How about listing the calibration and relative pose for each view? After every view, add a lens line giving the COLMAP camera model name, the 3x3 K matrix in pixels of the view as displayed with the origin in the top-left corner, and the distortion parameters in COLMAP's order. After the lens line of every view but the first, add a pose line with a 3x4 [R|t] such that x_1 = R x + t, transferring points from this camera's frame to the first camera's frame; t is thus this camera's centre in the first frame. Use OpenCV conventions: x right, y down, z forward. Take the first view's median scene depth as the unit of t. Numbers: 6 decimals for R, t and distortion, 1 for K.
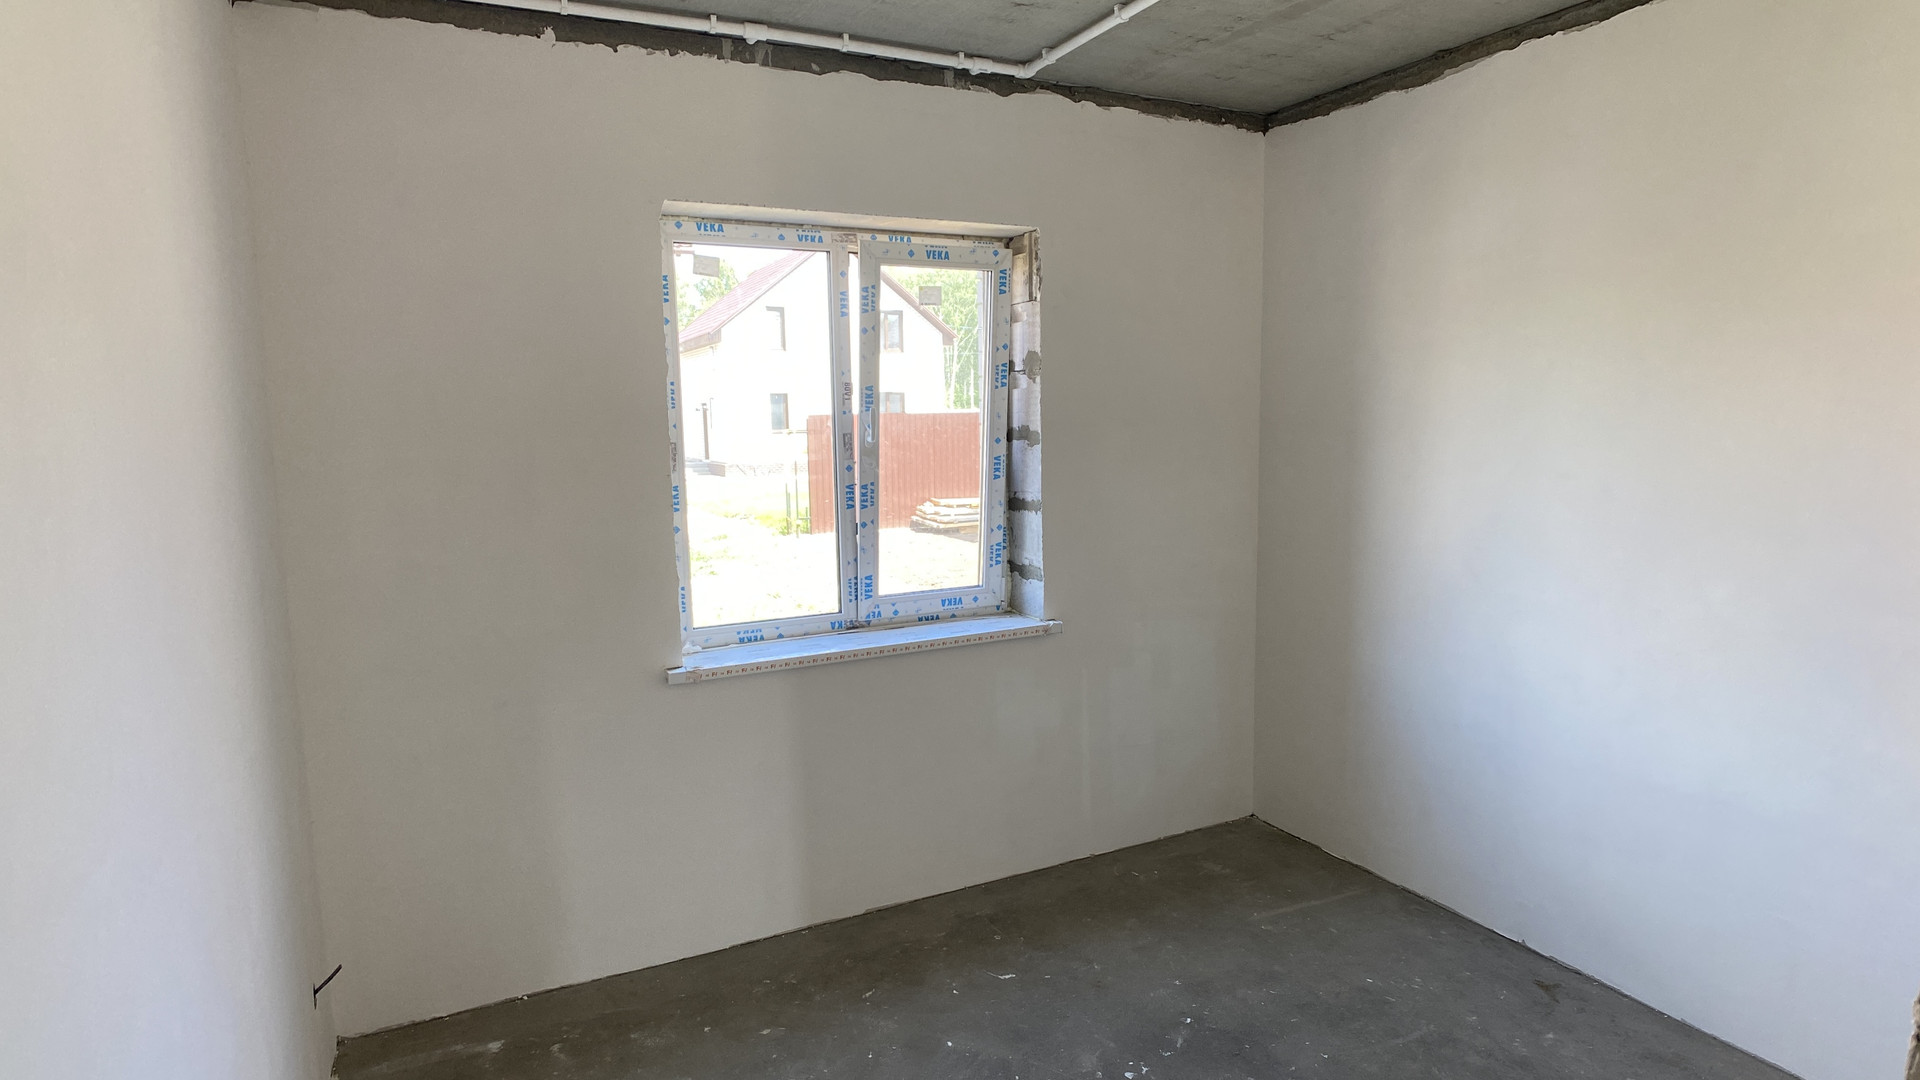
lens RADIAL K [[1033.6, 0, 978.6], [0, 1033.6, 538.6], [0, 0, 1]] dist [0.003593, 0.000850]
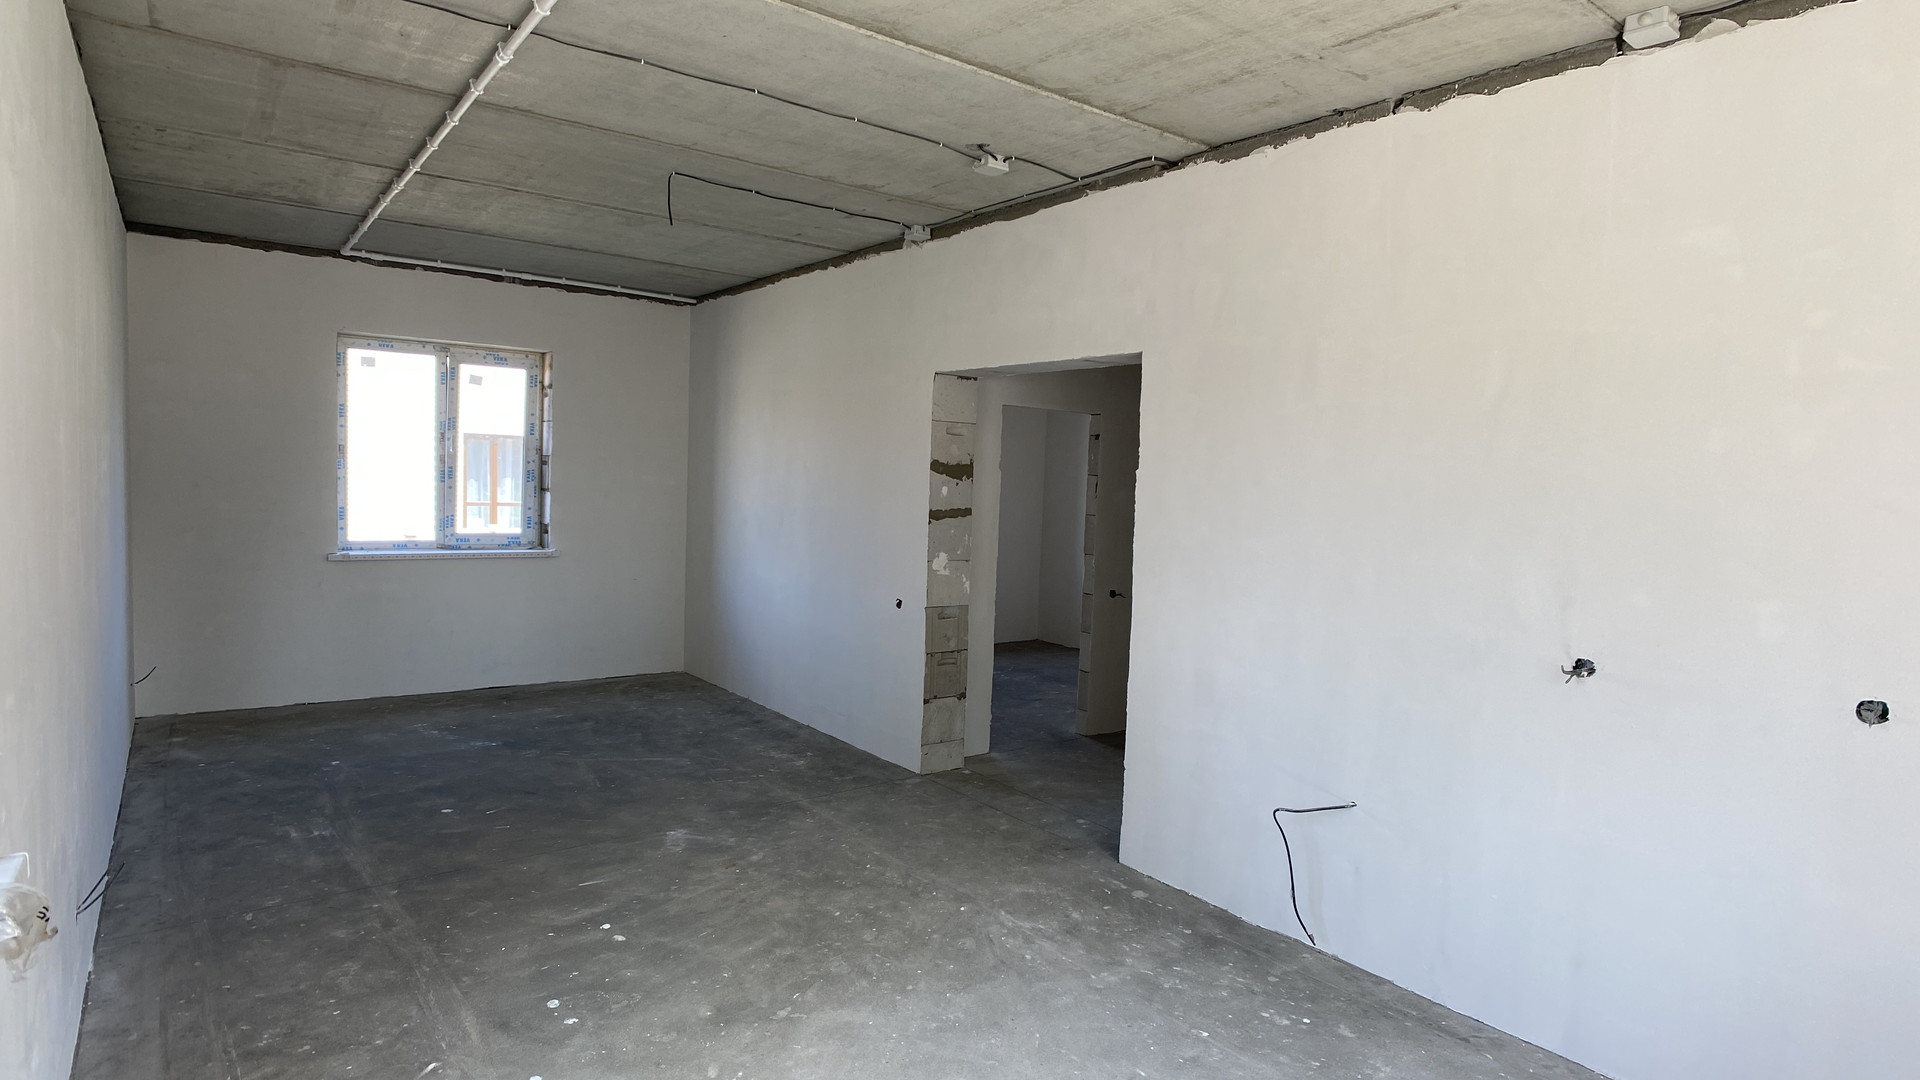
lens RADIAL K [[1033.6, 0, 964.3], [0, 1033.6, 529.2], [0, 0, 1]] dist [0.003593, 0.000850]
pose [[0.966603, 0.007245, 0.256176, 0.310221], [0.024632, 0.992346, -0.121006, 0.295540], [-0.255092, 0.123275, 0.959026, -1.042372]]
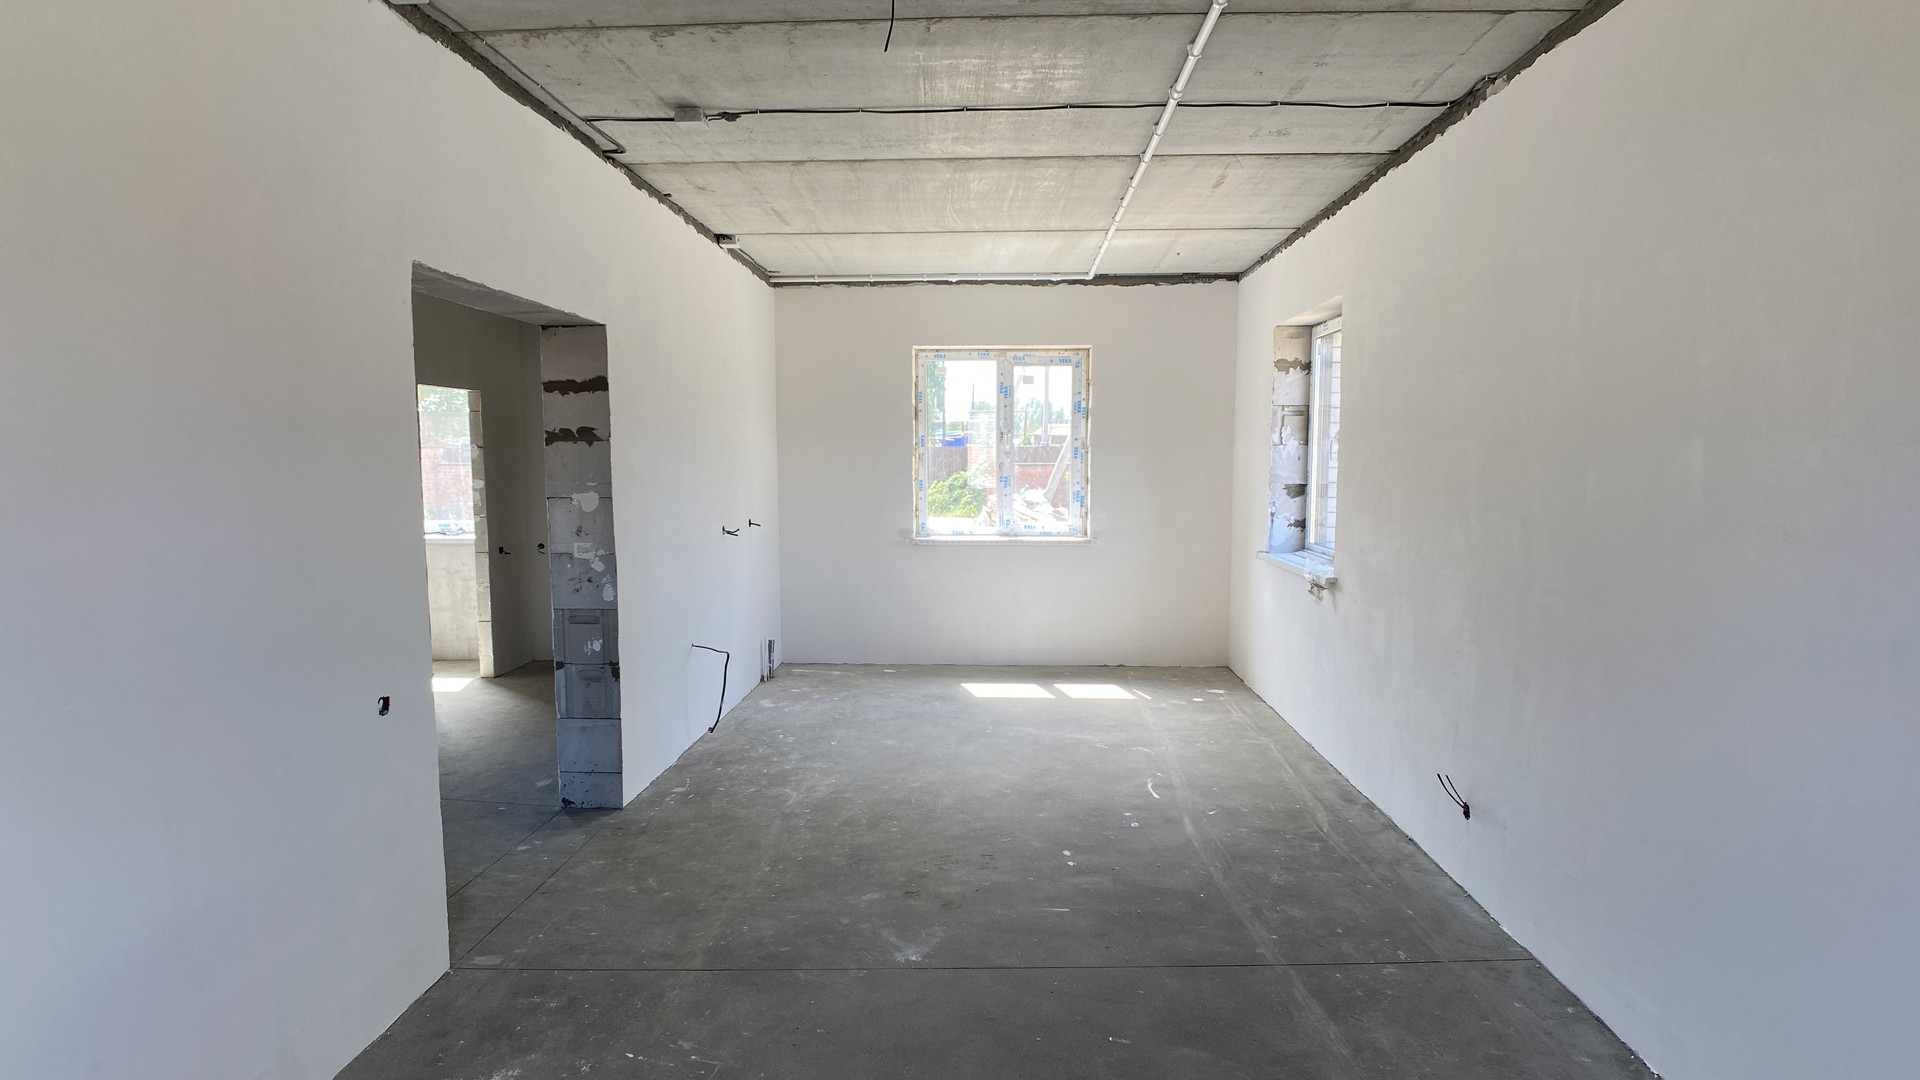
lens RADIAL K [[1033.6, 0, 960.7], [0, 1033.6, 539.7], [0, 0, 1]] dist [0.003593, 0.000850]
pose [[-0.906850, -0.045060, 0.419037, -0.407662], [0.067764, 0.965743, 0.250498, -0.342886], [-0.415969, 0.255559, -0.872731, 2.438255]]
